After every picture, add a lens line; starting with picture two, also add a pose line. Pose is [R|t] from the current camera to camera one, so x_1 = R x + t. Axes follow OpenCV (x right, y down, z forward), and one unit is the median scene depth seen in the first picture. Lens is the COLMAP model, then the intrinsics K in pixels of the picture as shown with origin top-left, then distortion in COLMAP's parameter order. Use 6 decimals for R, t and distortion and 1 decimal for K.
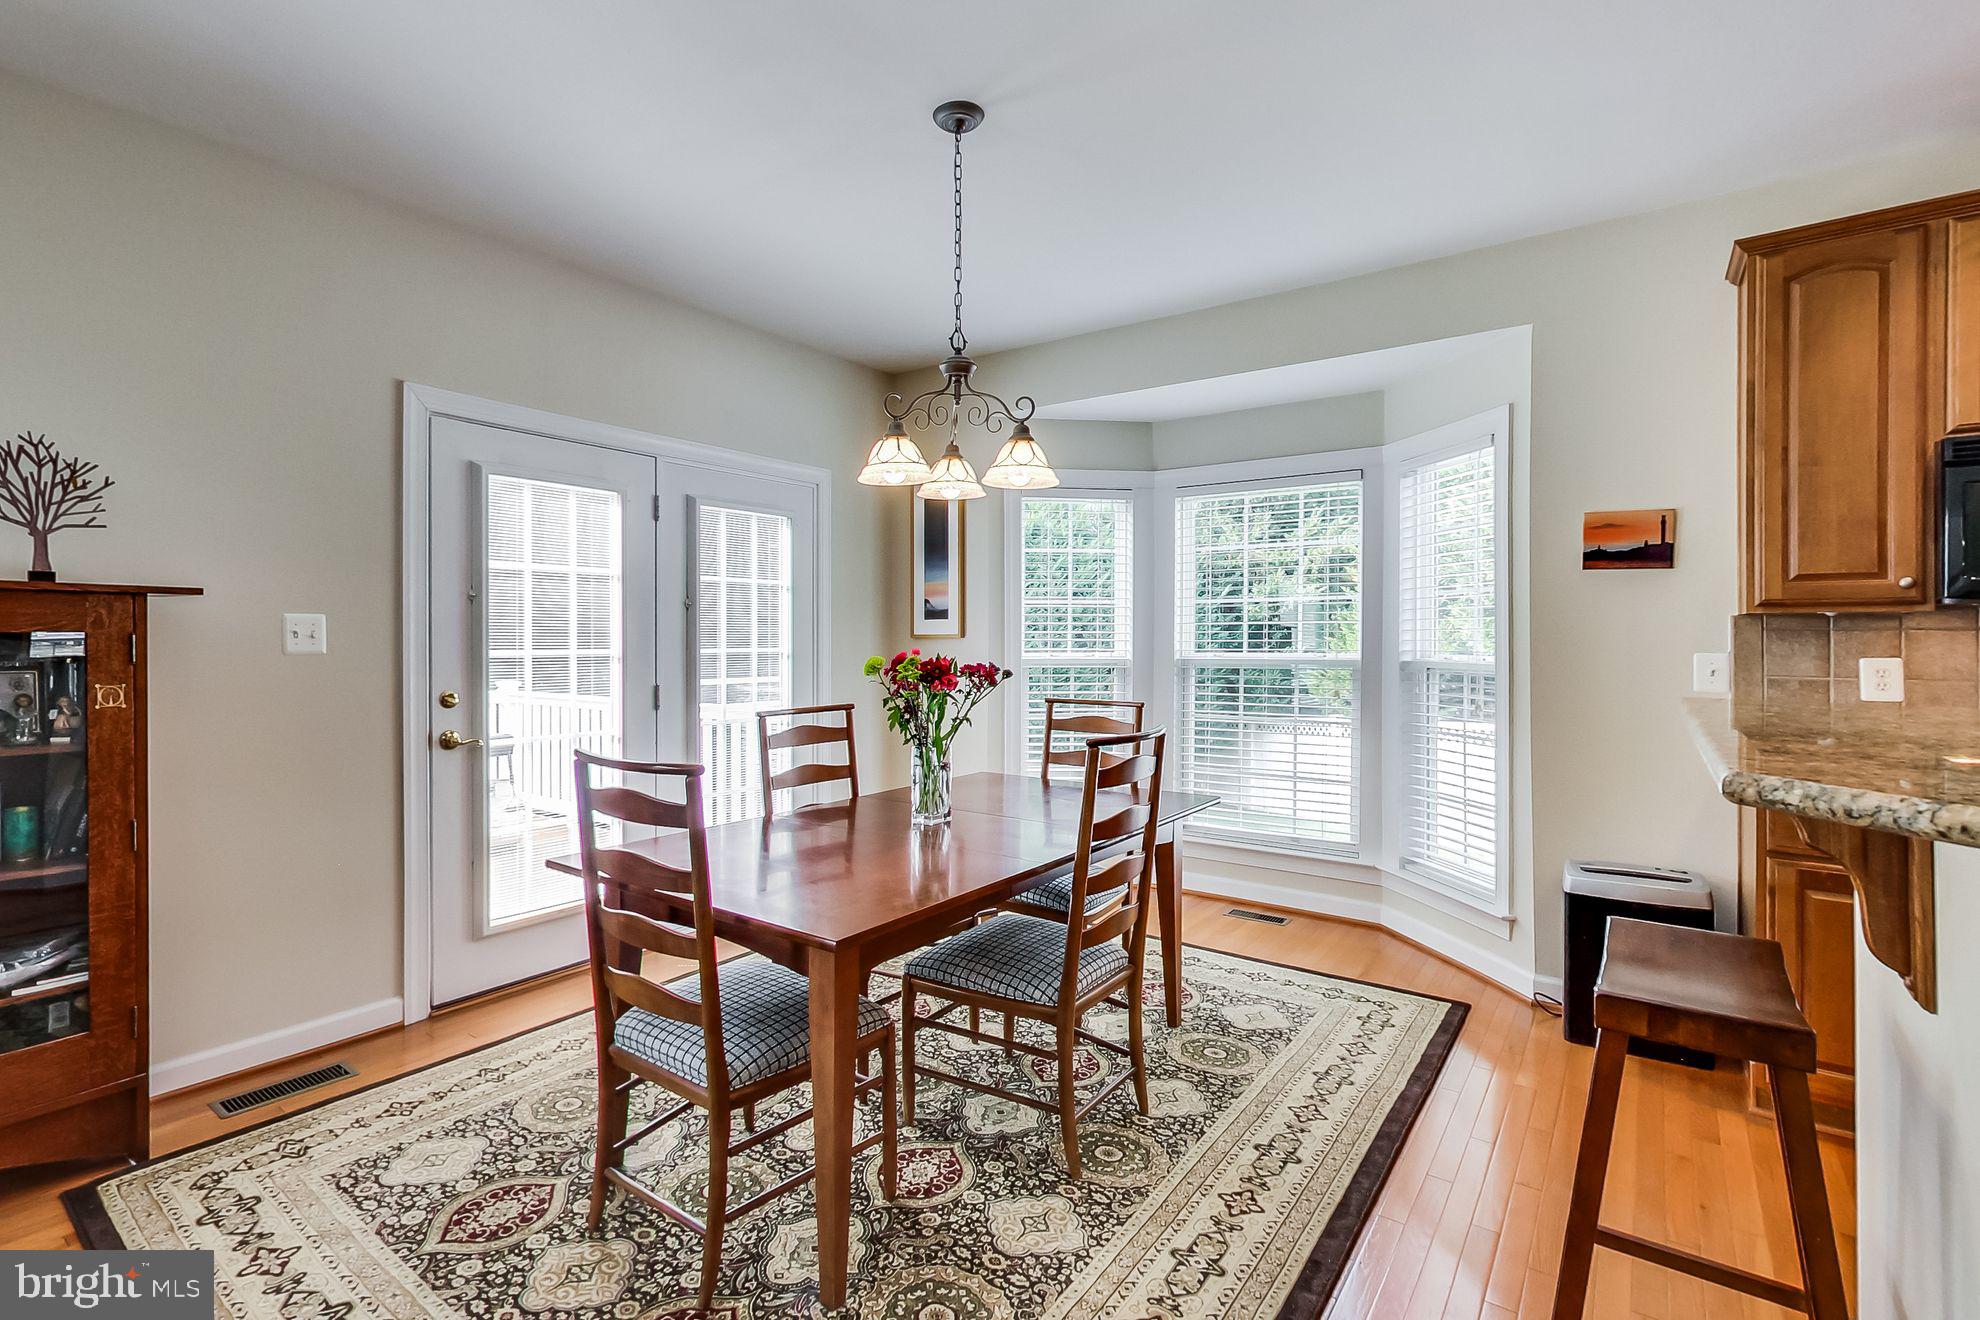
lens RADIAL K [[922.8, 0, 942.8], [0, 922.8, 637.6], [0, 0, 1]] dist [0.002782, -0.000468]
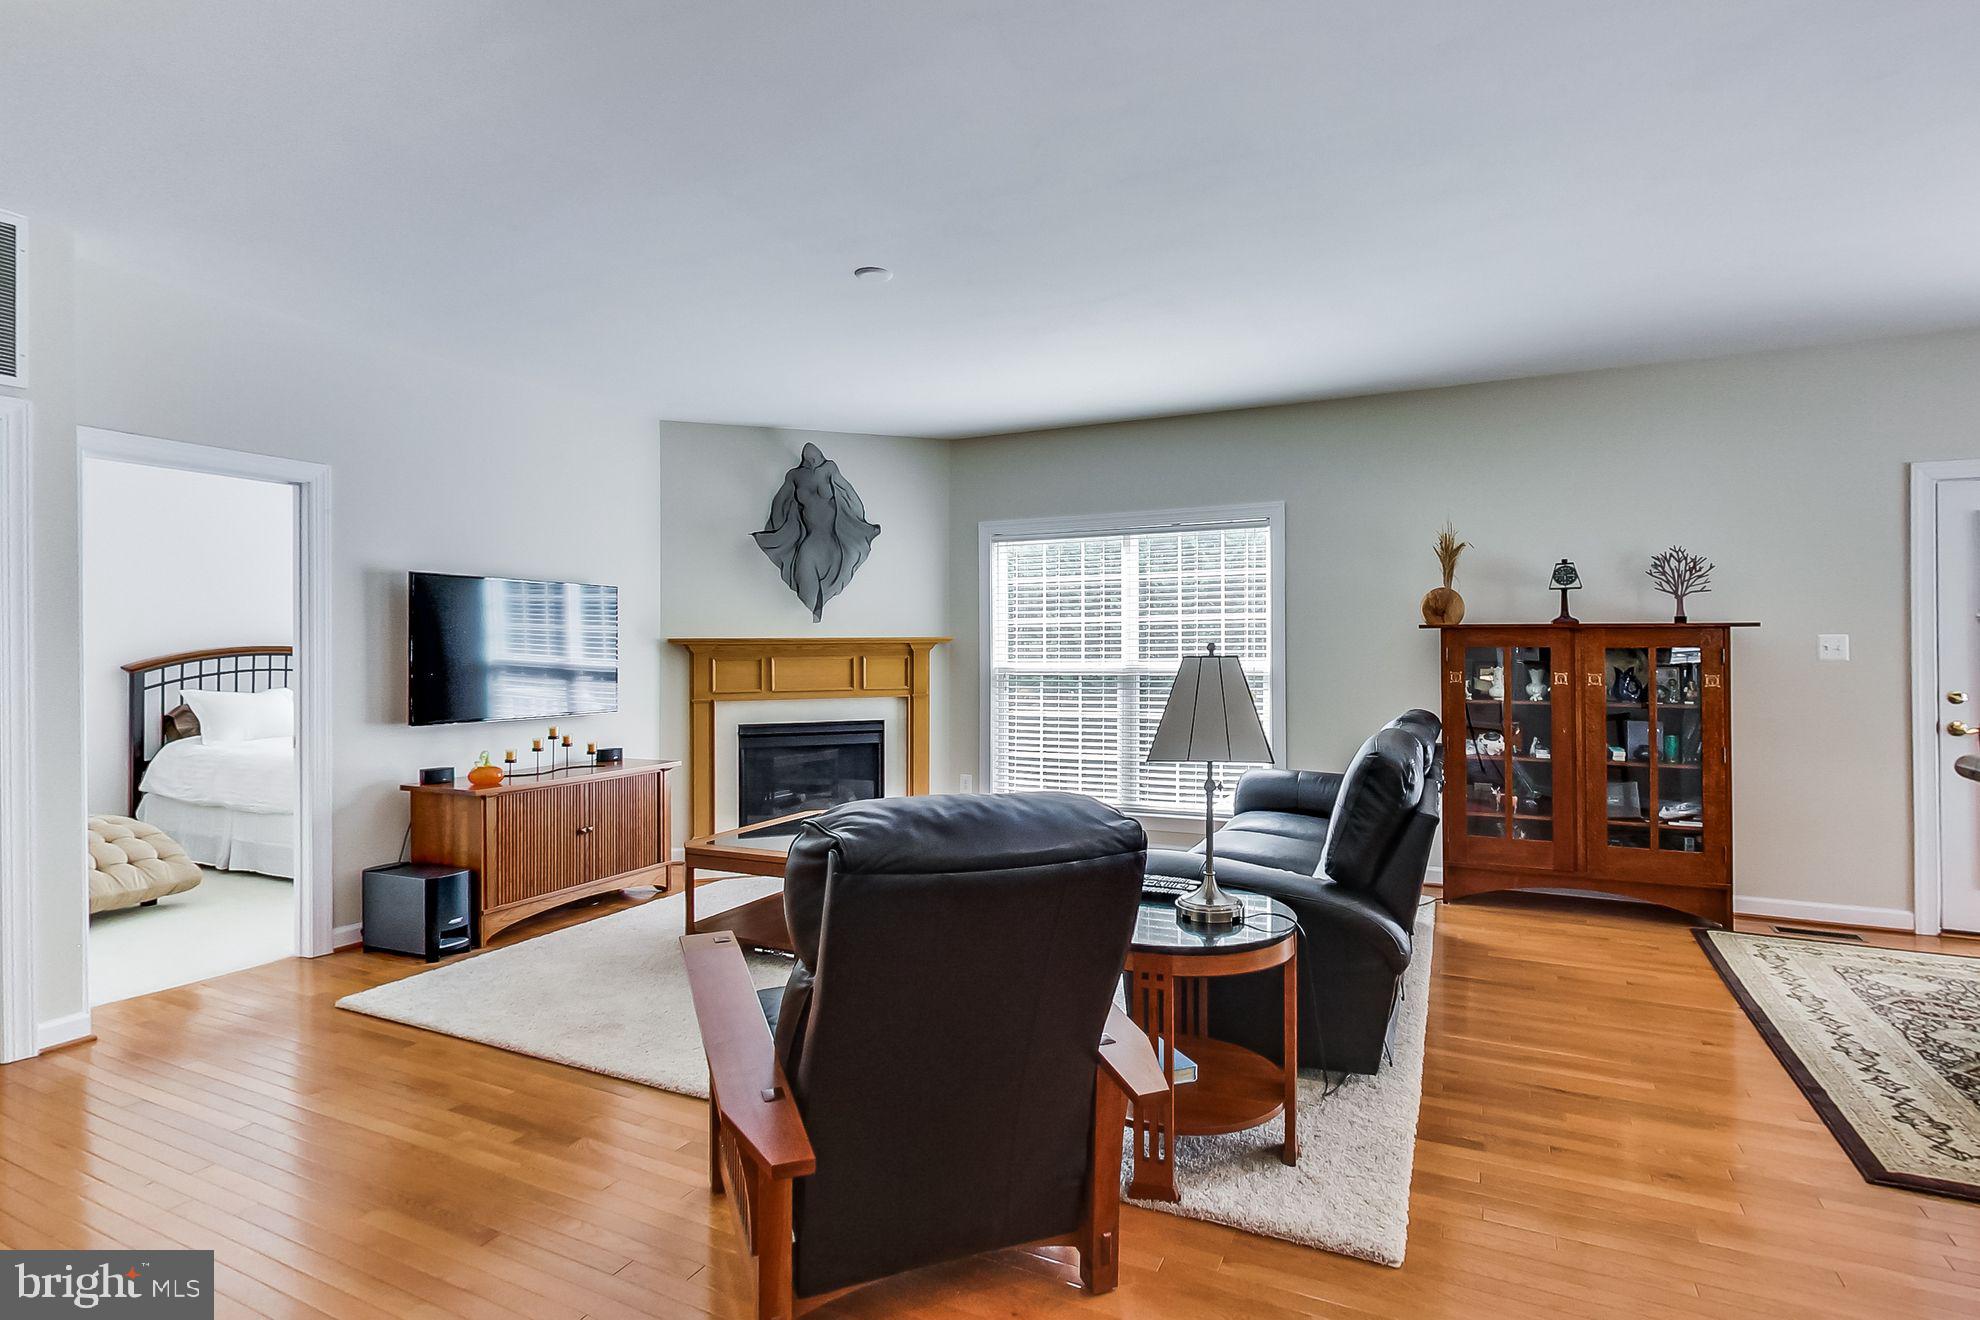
lens RADIAL K [[971.9, 0, 990.7], [0, 971.9, 653.9], [0, 0, 1]] dist [0.004697, -0.000508]
pose [[0.184401, -0.000042, -0.982851, 0.746011], [0.004558, 0.999989, 0.000813, -0.001208], [0.982840, -0.004629, 0.184399, -0.776731]]
